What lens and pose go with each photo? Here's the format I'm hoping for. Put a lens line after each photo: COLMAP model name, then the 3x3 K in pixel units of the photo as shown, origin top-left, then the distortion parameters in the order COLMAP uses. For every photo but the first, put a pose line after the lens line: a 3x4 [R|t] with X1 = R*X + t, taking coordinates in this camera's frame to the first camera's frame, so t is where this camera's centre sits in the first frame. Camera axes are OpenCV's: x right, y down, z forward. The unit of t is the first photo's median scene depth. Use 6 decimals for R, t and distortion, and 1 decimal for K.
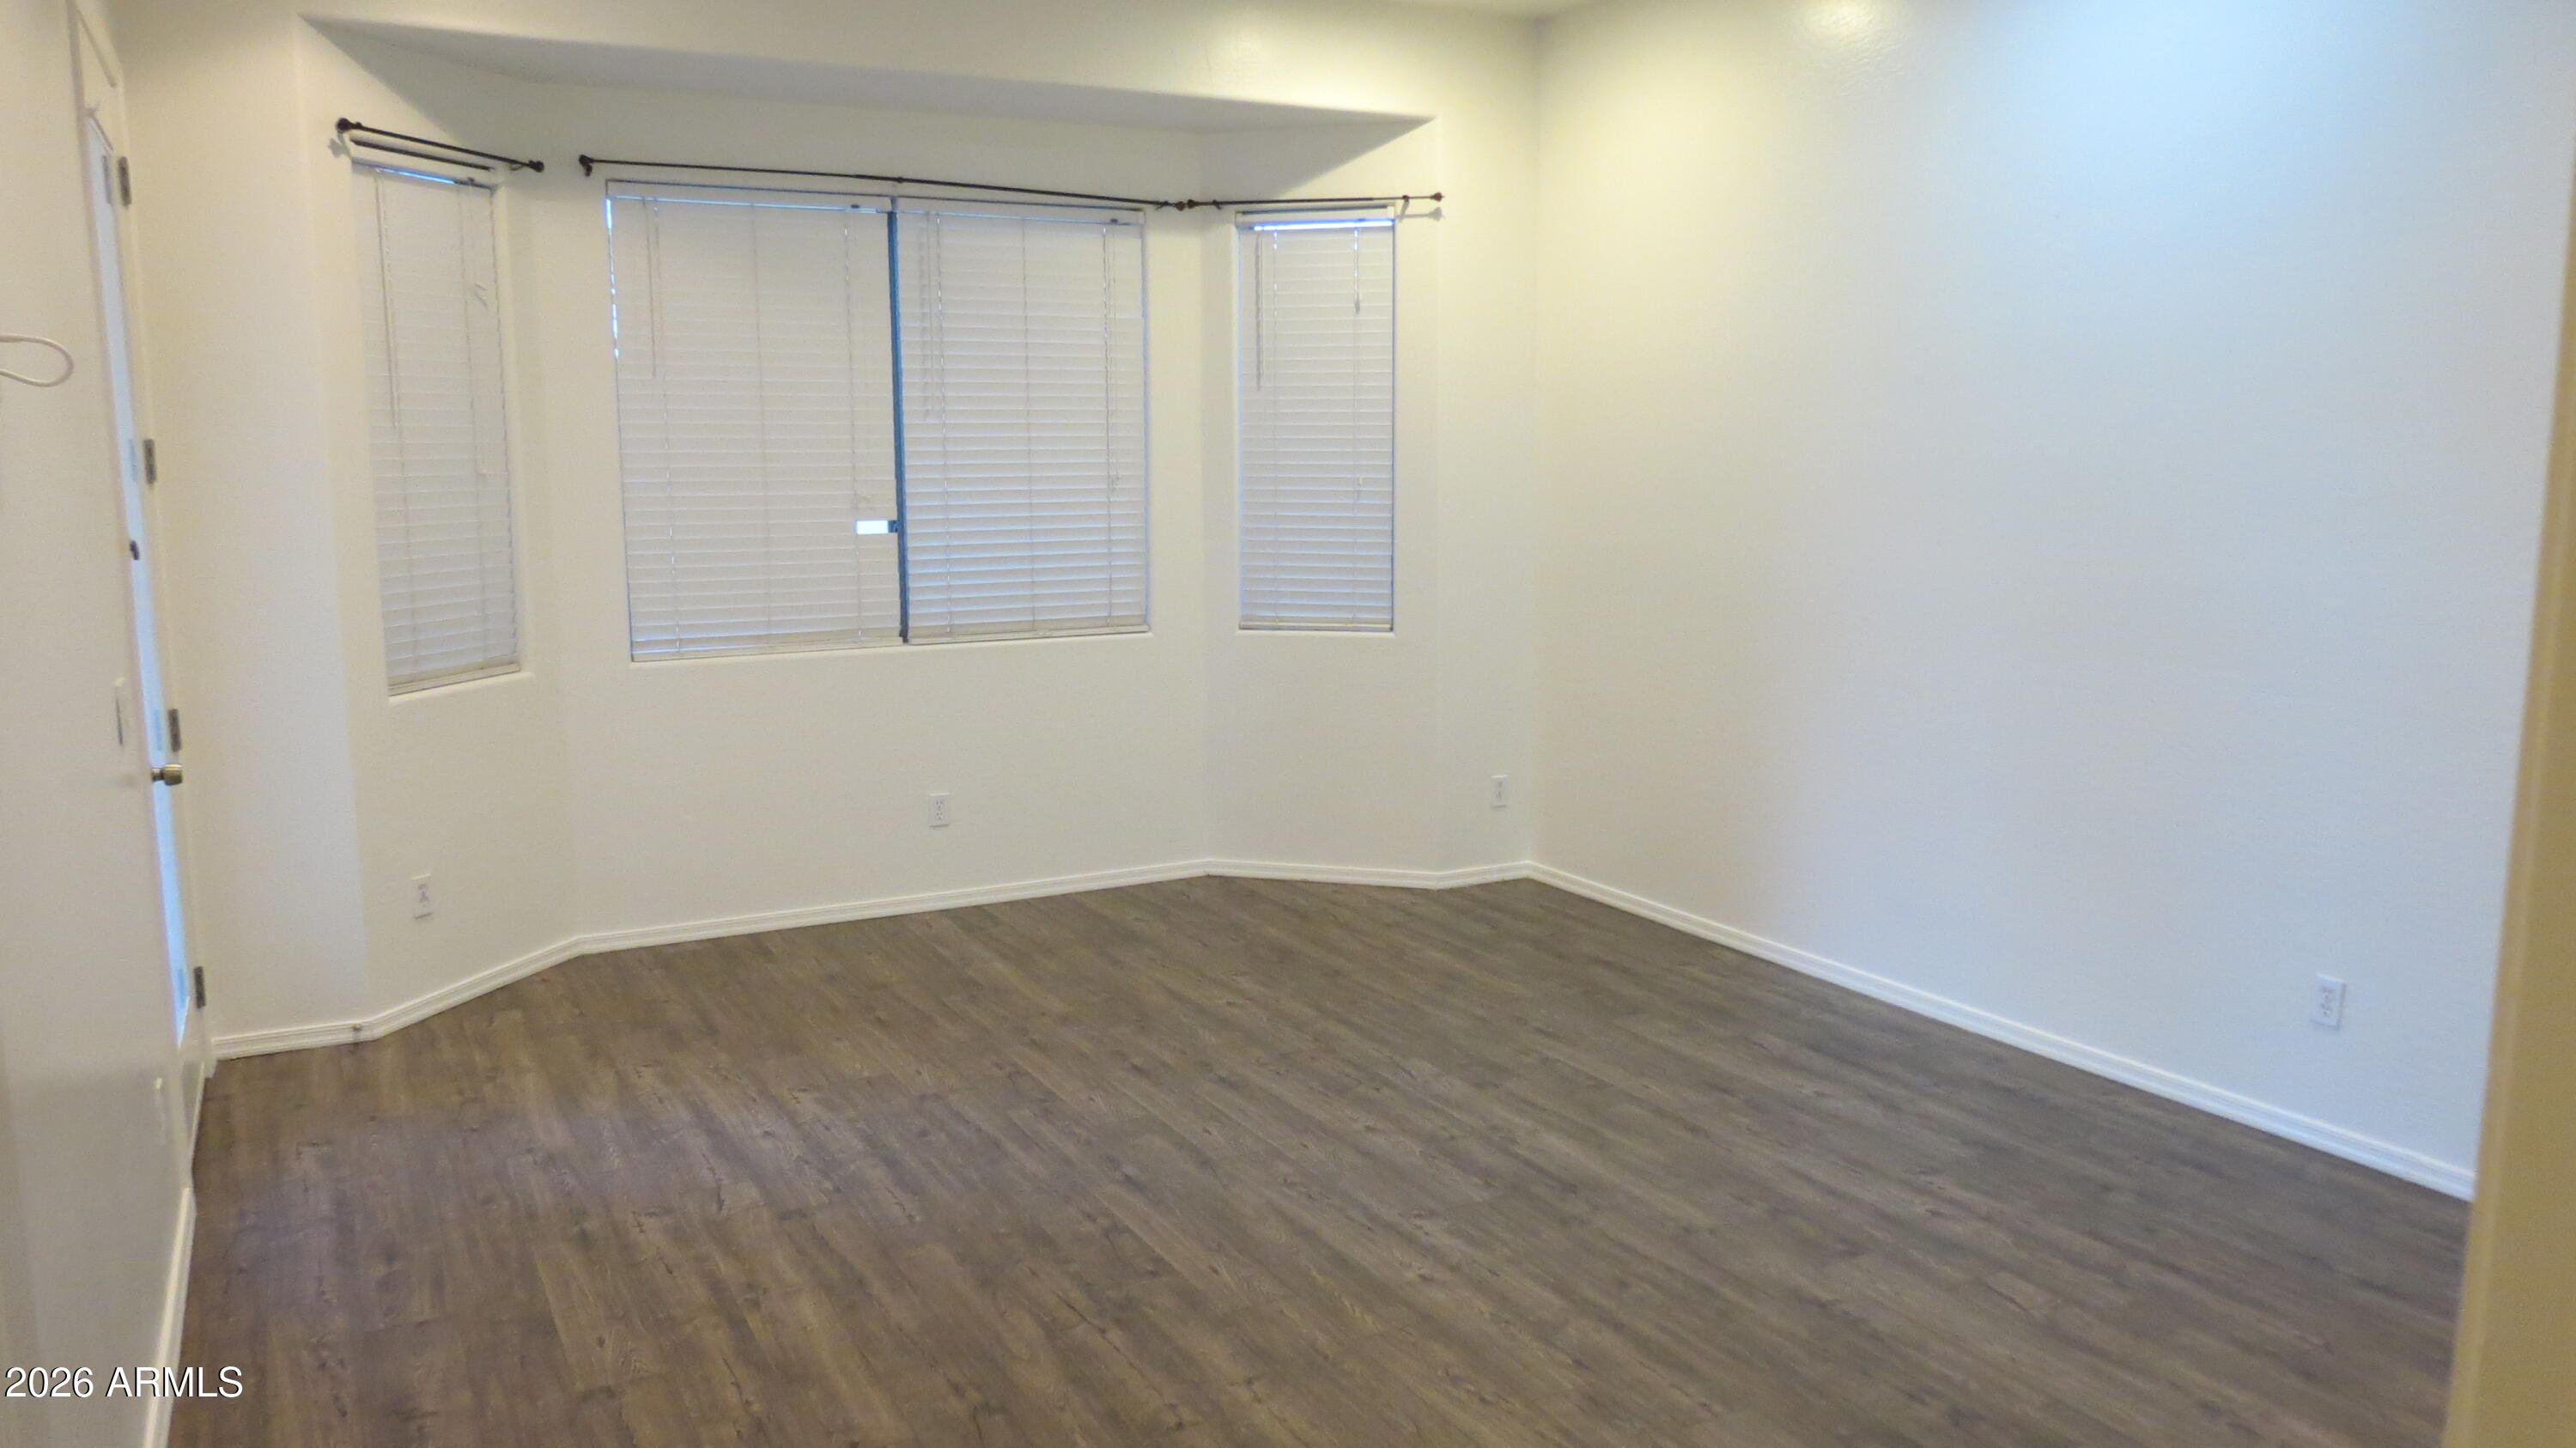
lens RADIAL K [[1835.7, 0, 1295.5], [0, 1835.7, 725.9], [0, 0, 1]] dist [-0.024003, 0.003614]
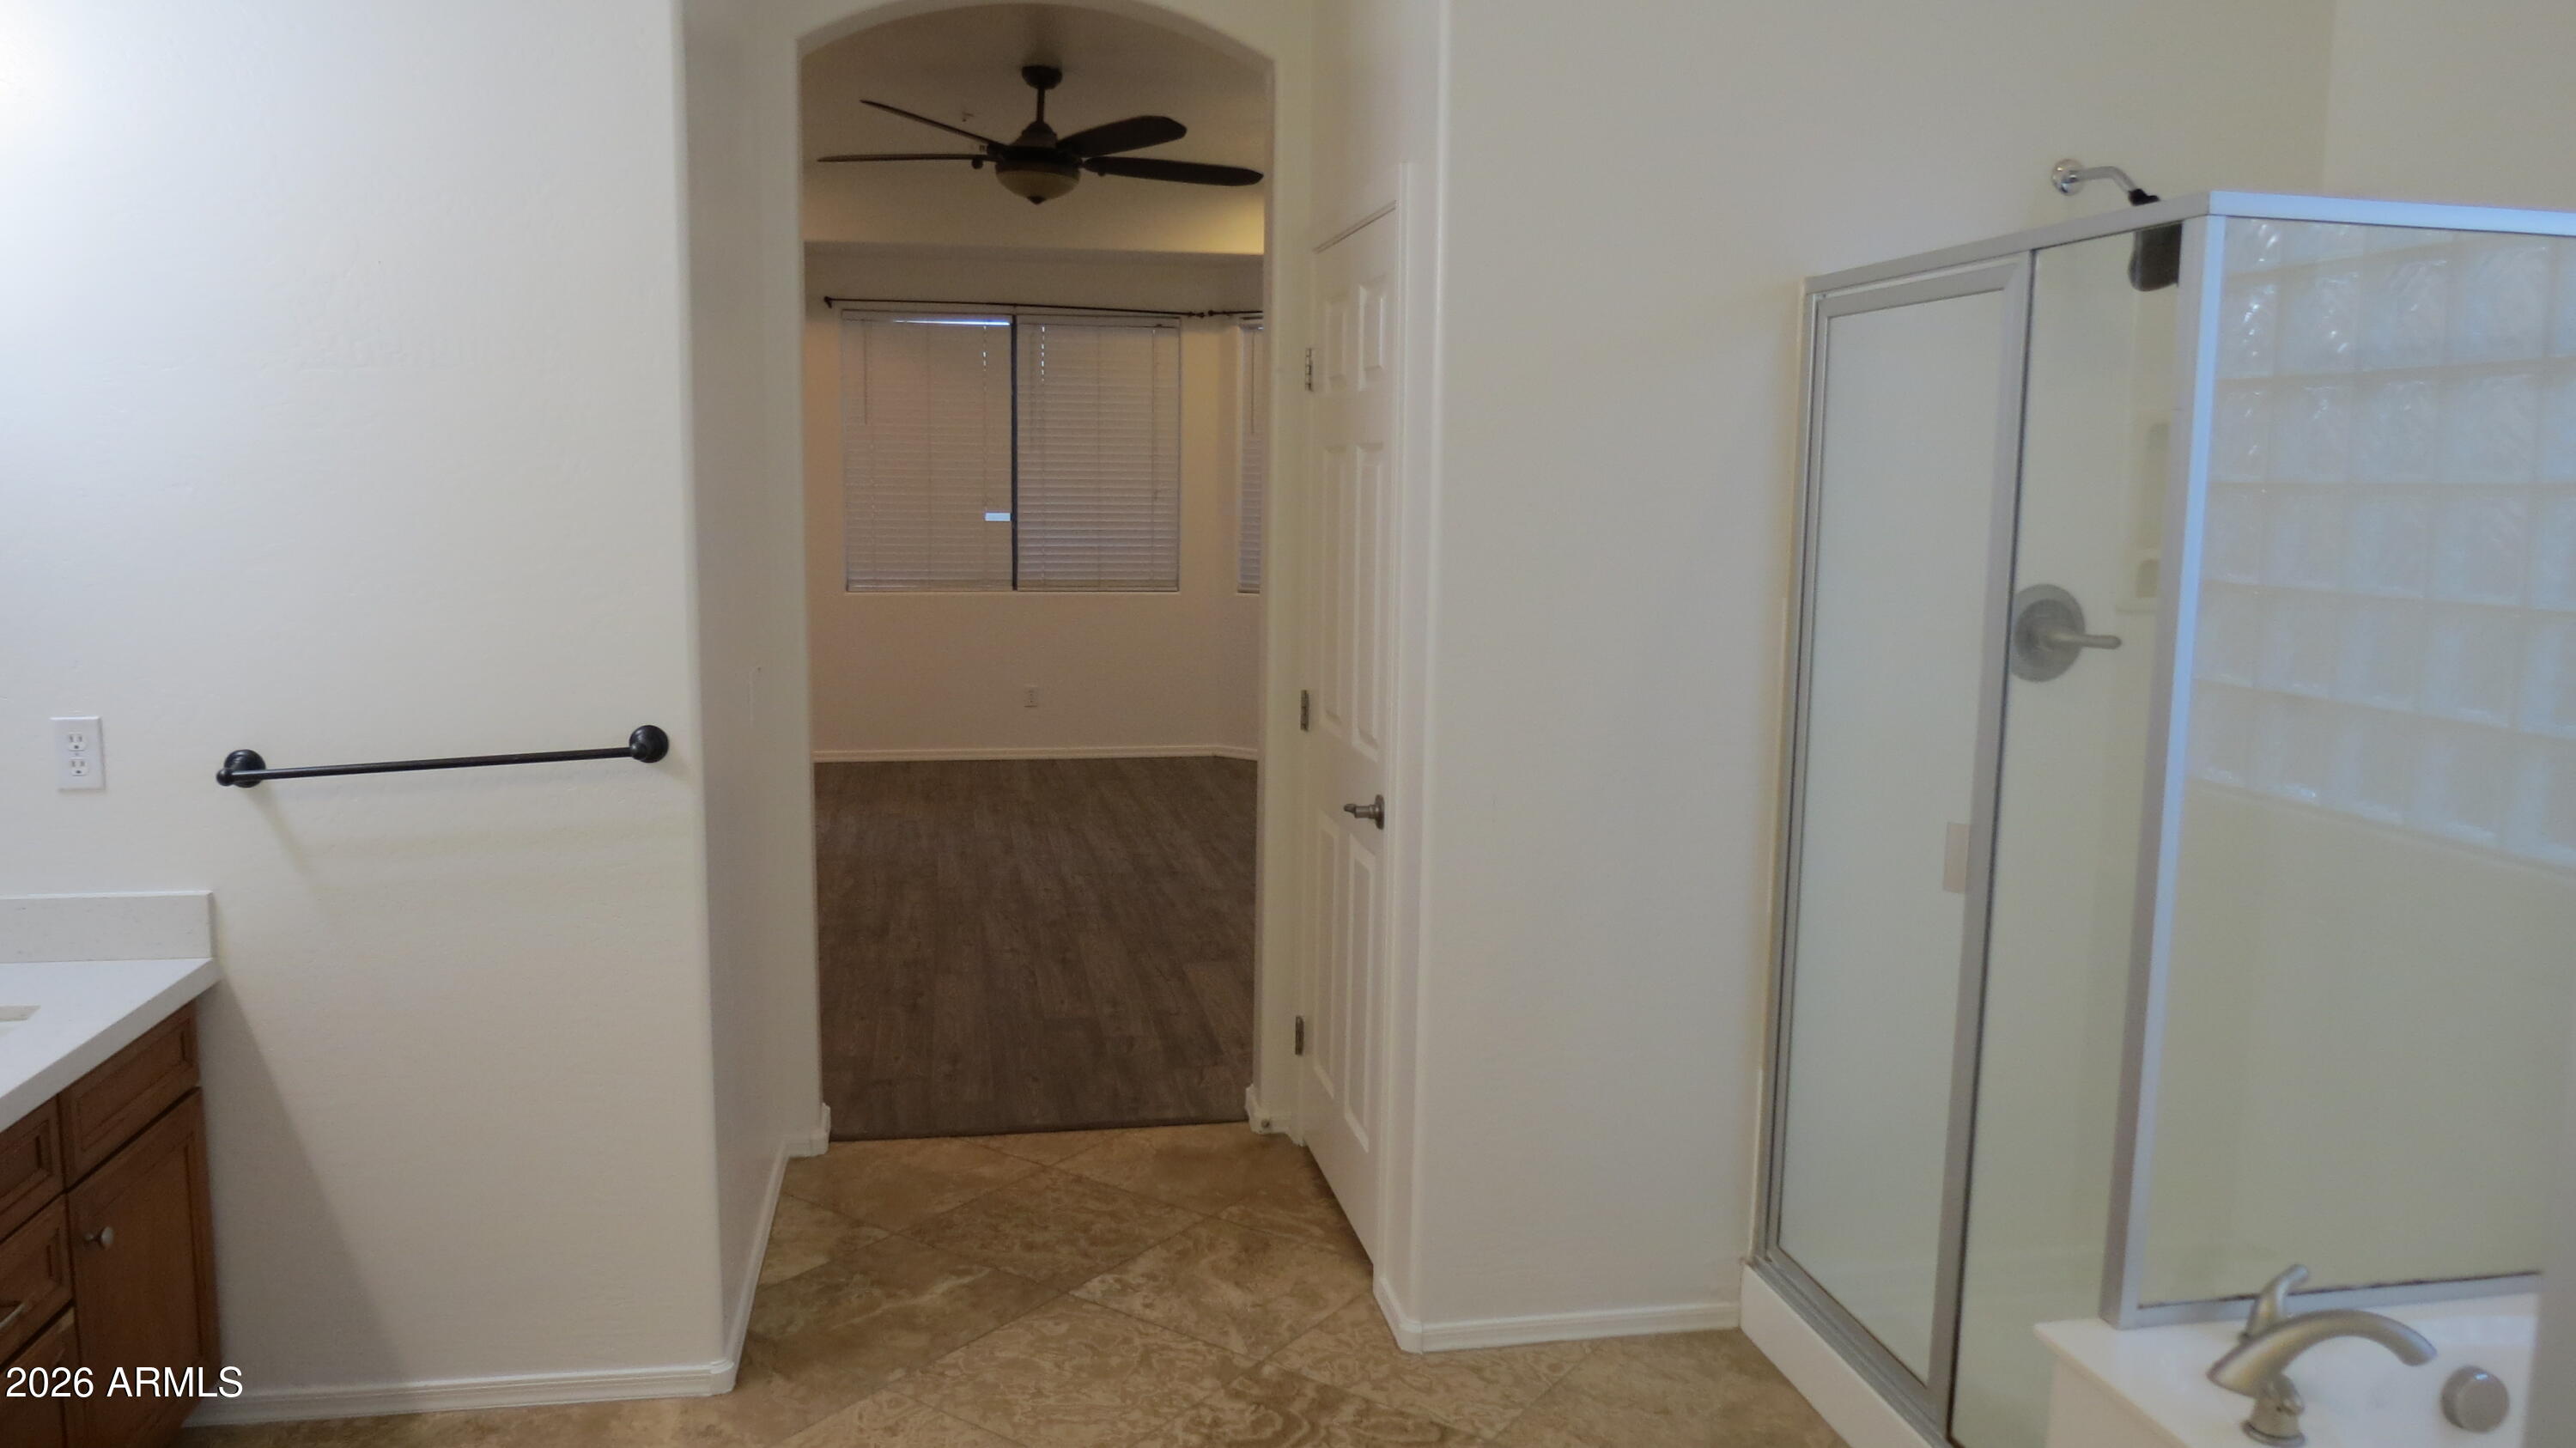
lens RADIAL K [[1835.7, 0, 1295.5], [0, 1835.7, 725.9], [0, 0, 1]] dist [-0.024003, 0.003614]
pose [[0.951014, 0.057954, -0.303666, 0.525494], [-0.063384, 0.997957, -0.008047, 0.072390], [0.302580, 0.026901, 0.952744, -0.459790]]
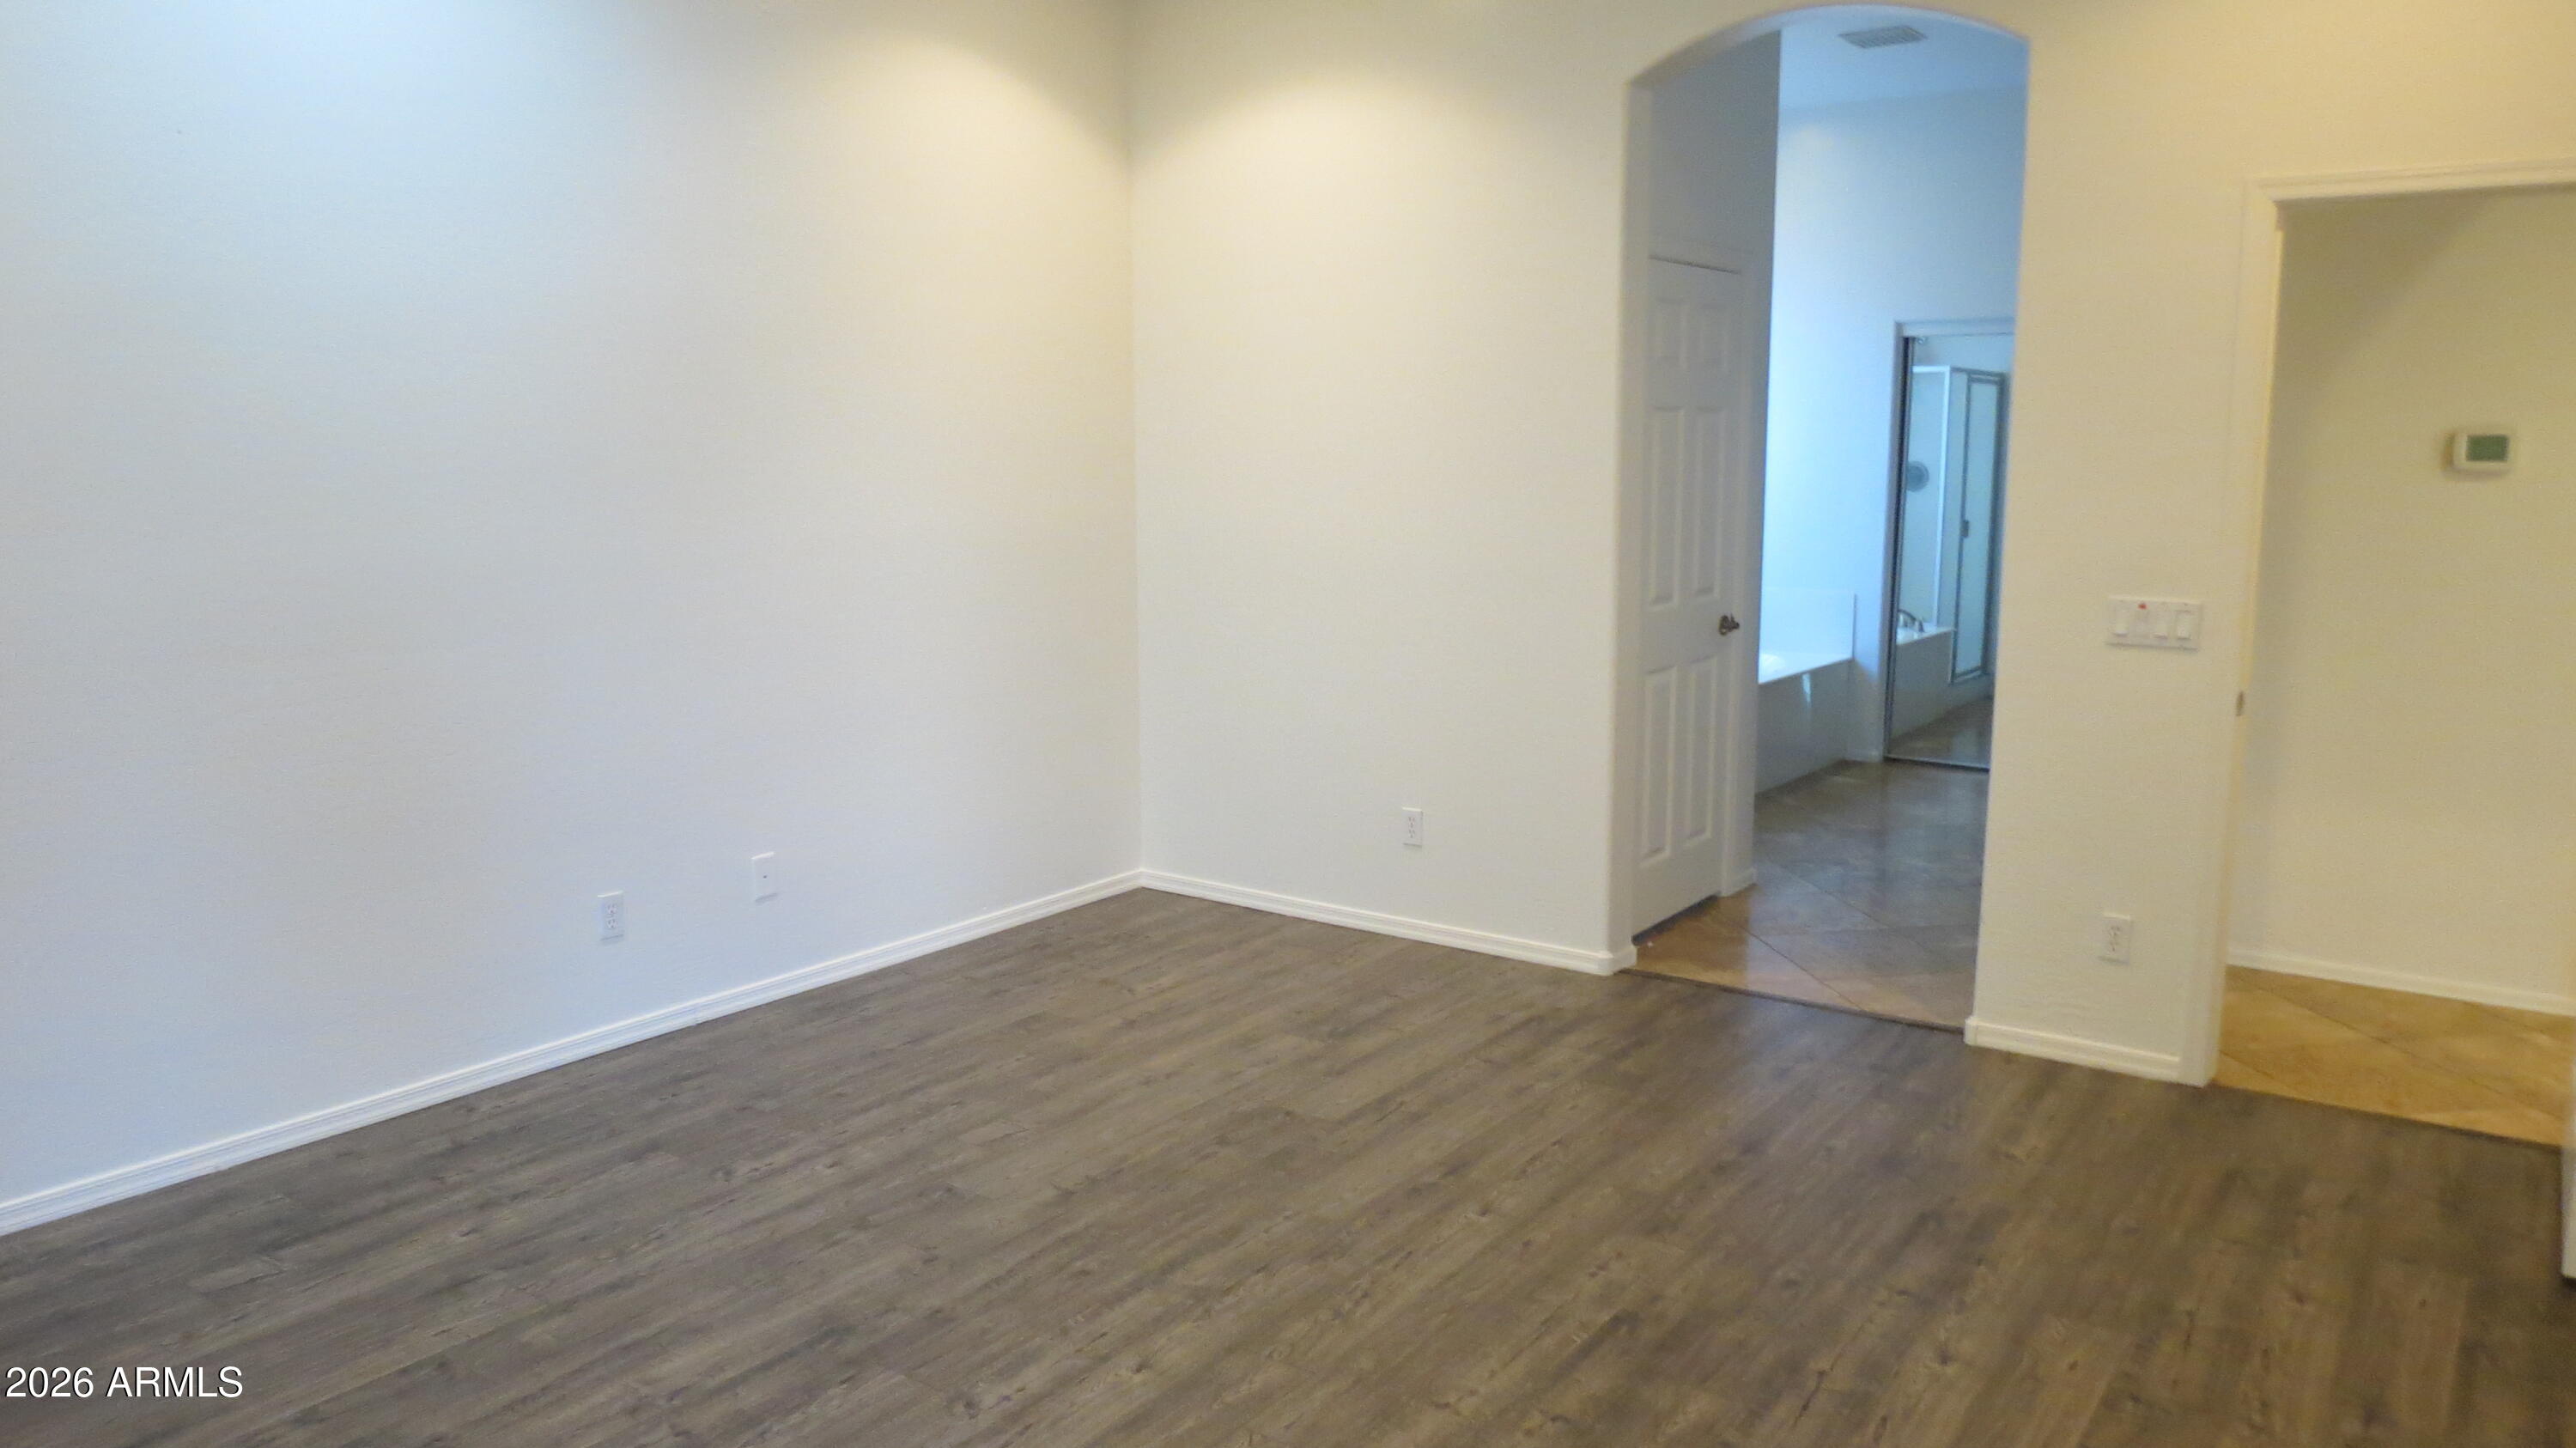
lens RADIAL K [[1835.7, 0, 1295.5], [0, 1835.7, 725.9], [0, 0, 1]] dist [-0.024003, 0.003614]
pose [[-0.434349, -0.142508, 0.889400, -0.400763], [0.133003, 0.966435, 0.219805, -0.102104], [-0.890871, 0.213765, -0.400816, 0.702854]]
